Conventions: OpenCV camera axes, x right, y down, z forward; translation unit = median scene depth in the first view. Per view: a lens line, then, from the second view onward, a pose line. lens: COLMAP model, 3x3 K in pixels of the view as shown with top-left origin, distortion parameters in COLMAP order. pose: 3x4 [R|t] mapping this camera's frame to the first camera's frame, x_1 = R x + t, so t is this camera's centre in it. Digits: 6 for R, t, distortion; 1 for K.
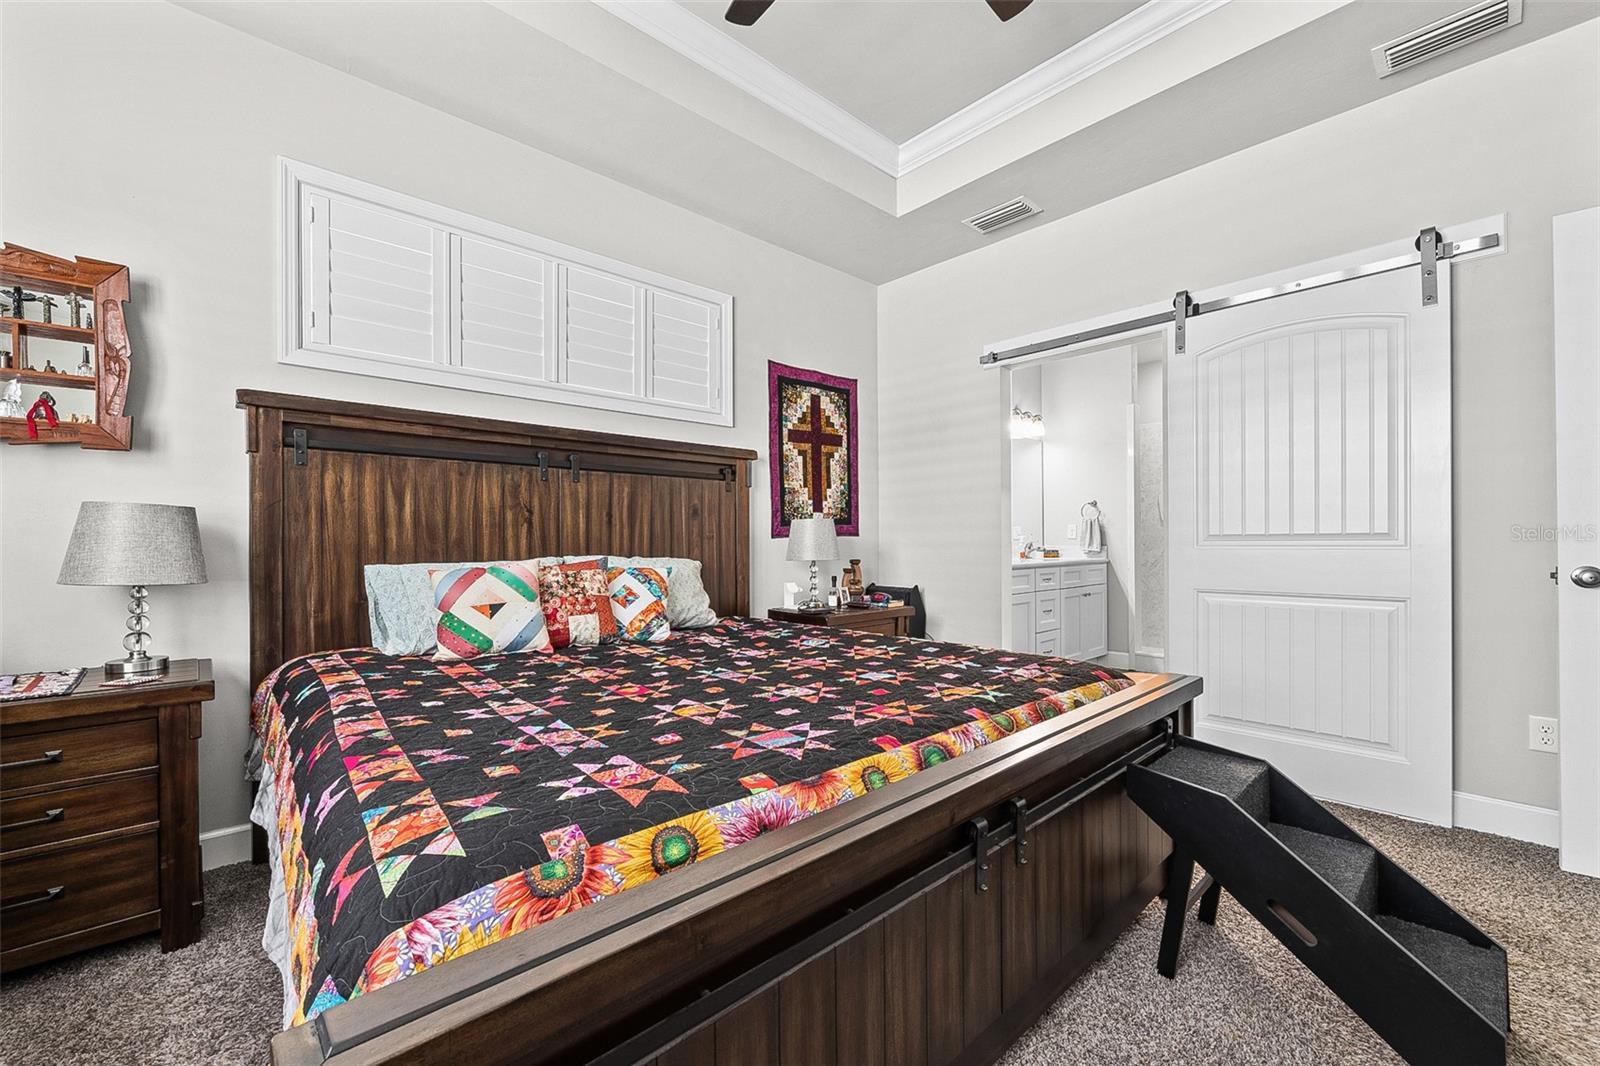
lens RADIAL K [[642.7, 0, 813.0], [0, 642.7, 540.6], [0, 0, 1]] dist [-0.005460, 0.000737]
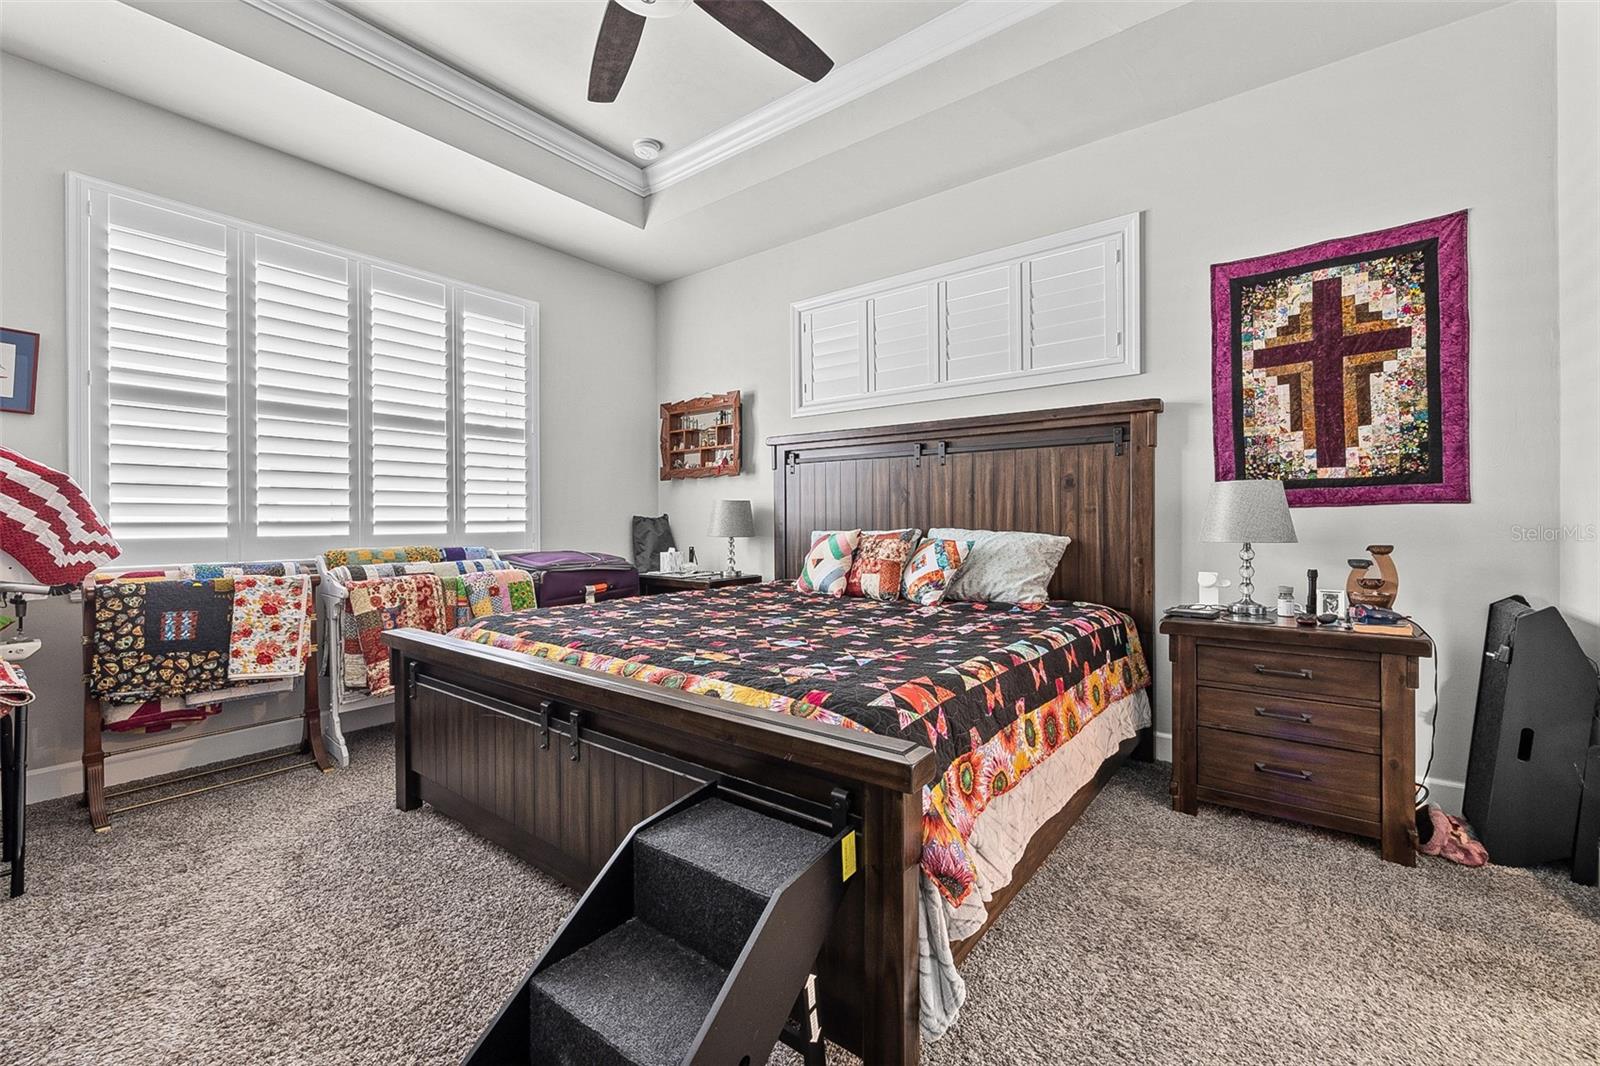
lens RADIAL K [[642.7, 0, 811.2], [0, 642.7, 522.9], [0, 0, 1]] dist [-0.005460, 0.000737]
pose [[0.193152, -0.006020, -0.981150, 0.555451], [-0.002473, 0.999975, -0.006622, 0.016290], [0.981166, 0.003706, 0.193133, 0.417647]]
